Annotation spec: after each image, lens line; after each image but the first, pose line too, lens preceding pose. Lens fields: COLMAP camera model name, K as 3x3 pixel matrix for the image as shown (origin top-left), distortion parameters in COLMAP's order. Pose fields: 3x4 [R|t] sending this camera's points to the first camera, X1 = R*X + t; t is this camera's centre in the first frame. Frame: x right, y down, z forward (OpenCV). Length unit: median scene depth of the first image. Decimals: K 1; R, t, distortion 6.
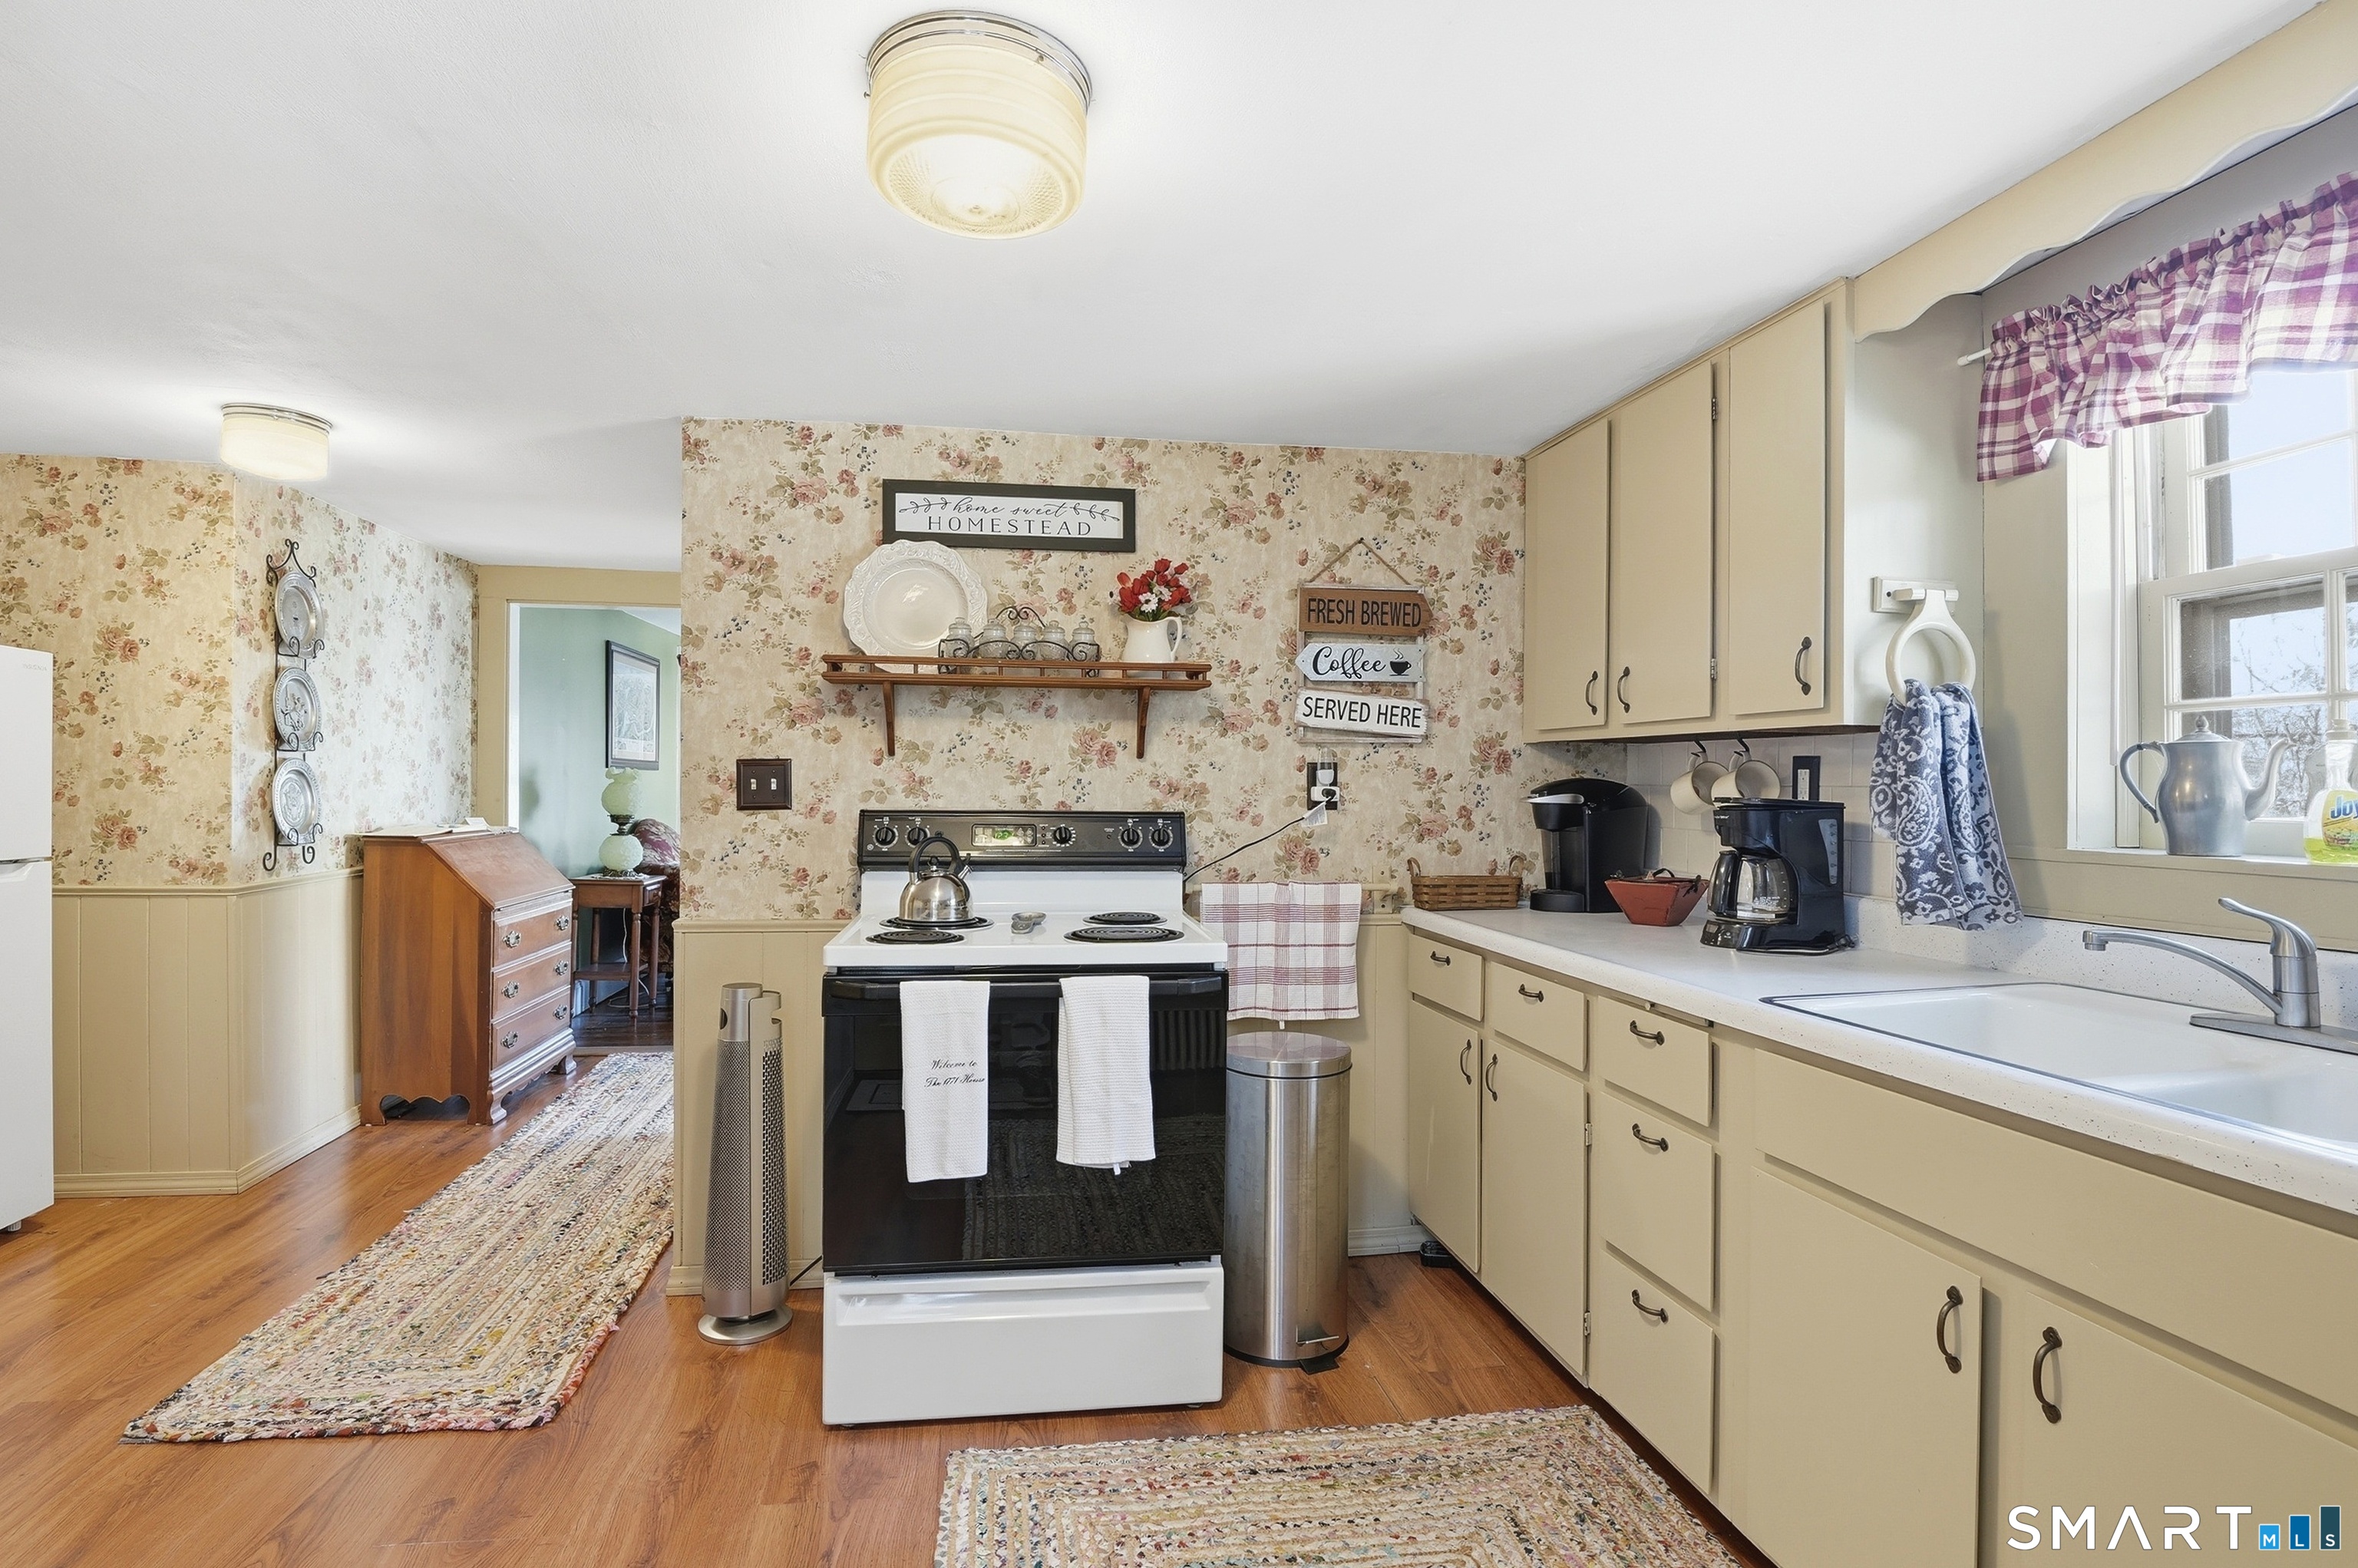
lens RADIAL K [[1183.5, 0, 1168.0], [0, 1183.5, 787.3], [0, 0, 1]] dist [-0.016808, -0.003229]
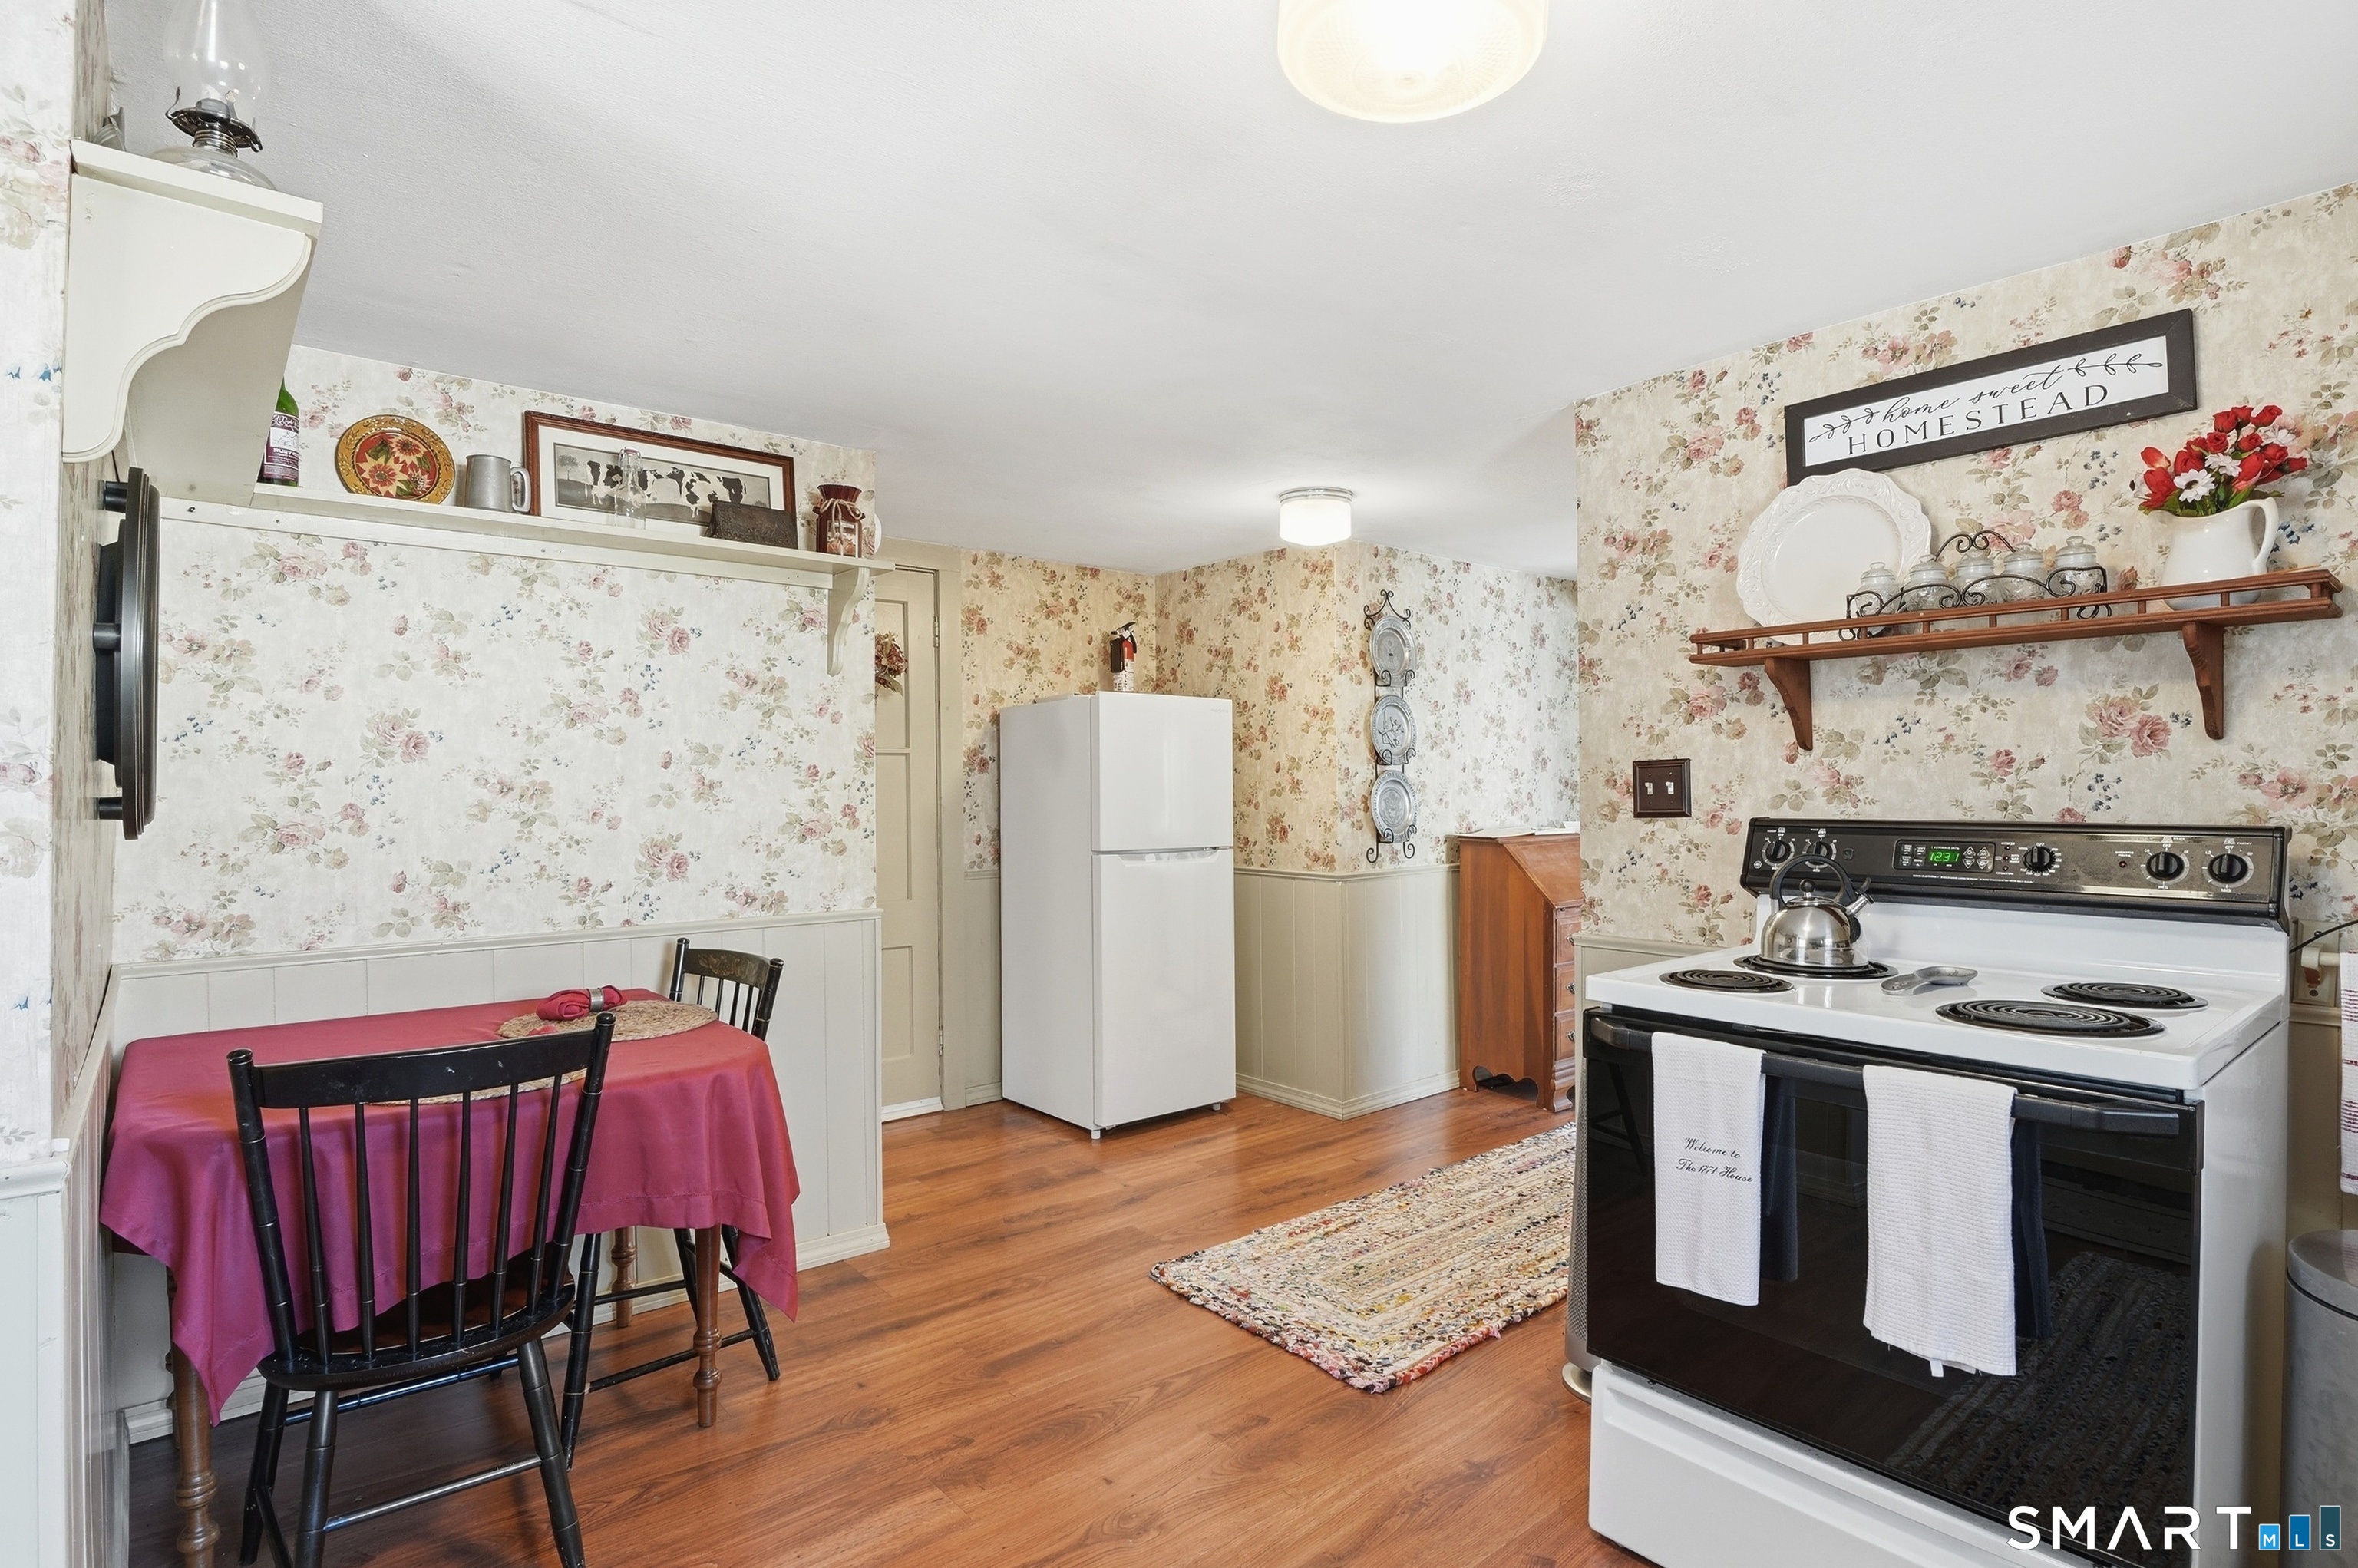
lens RADIAL K [[1183.5, 0, 1172.5], [0, 1183.5, 790.4], [0, 0, 1]] dist [-0.016808, -0.003229]
pose [[0.506510, -0.010265, -0.862173, 0.229733], [0.011322, 0.999922, -0.005254, -0.000517], [0.862159, -0.007100, 0.506587, 0.229492]]
